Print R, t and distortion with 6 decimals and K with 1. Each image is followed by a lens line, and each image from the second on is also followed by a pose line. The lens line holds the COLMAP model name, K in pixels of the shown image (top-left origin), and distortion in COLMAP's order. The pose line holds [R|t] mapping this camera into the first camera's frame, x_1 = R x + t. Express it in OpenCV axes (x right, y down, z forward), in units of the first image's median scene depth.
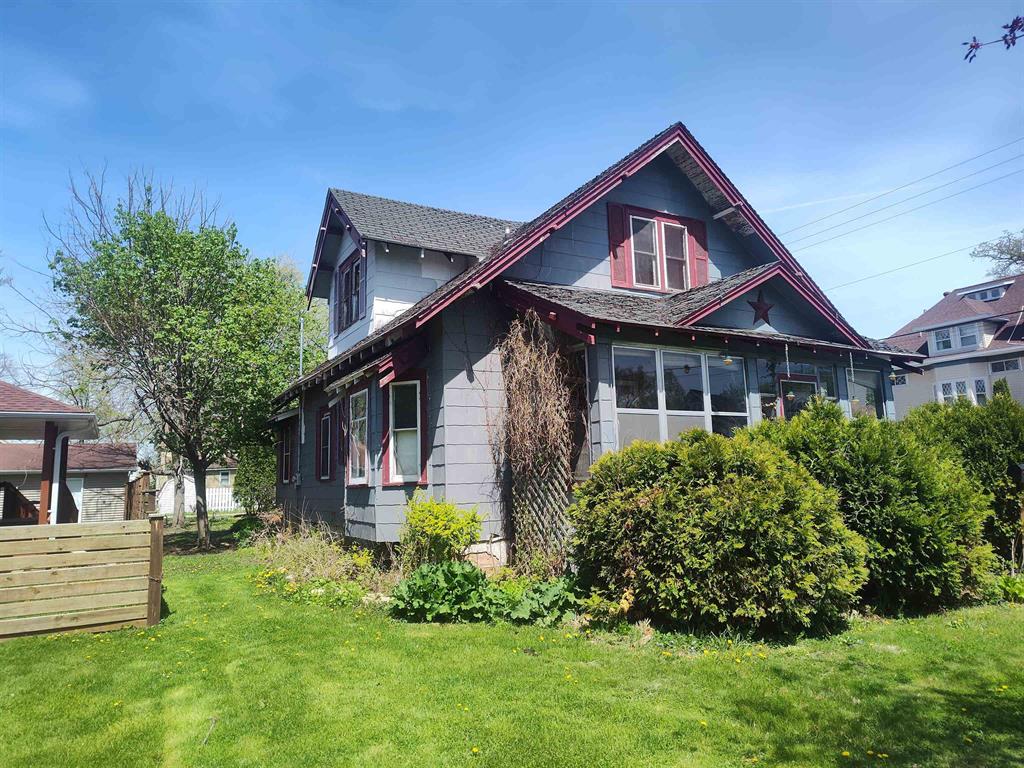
lens RADIAL K [[689.6, 0, 512.0], [0, 689.6, 384.0], [0, 0, 1]] dist [-0.005197, -0.002559]
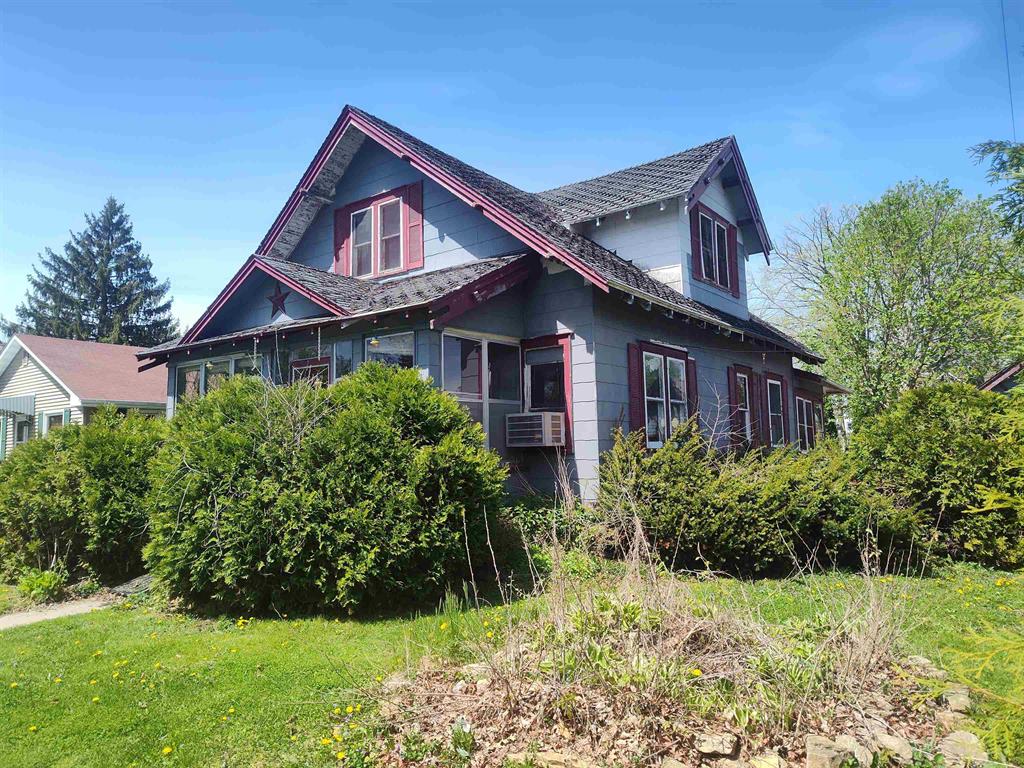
lens RADIAL K [[700.3, 0, 537.6], [0, 700.3, 383.9], [0, 0, 1]] dist [0.022241, -0.000966]
pose [[0.423280, -0.067138, -0.903508, 1.244322], [0.131665, 0.991222, -0.011972, 0.063040], [0.896381, -0.113893, 0.428404, 0.770244]]
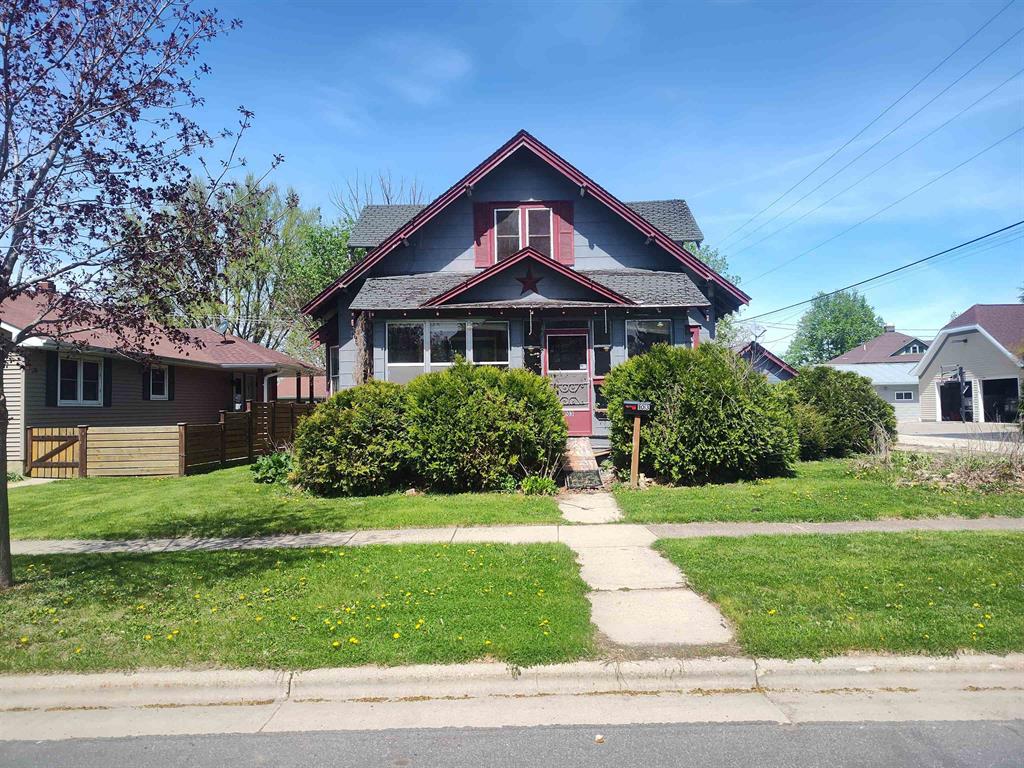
lens RADIAL K [[690.6, 0, 532.8], [0, 690.6, 388.1], [0, 0, 1]] dist [0.005833, -0.002358]
pose [[0.874973, -0.000933, -0.484171, 0.878543], [0.058853, 0.992788, 0.104443, -0.039233], [0.480582, -0.119880, 0.868717, -0.154706]]
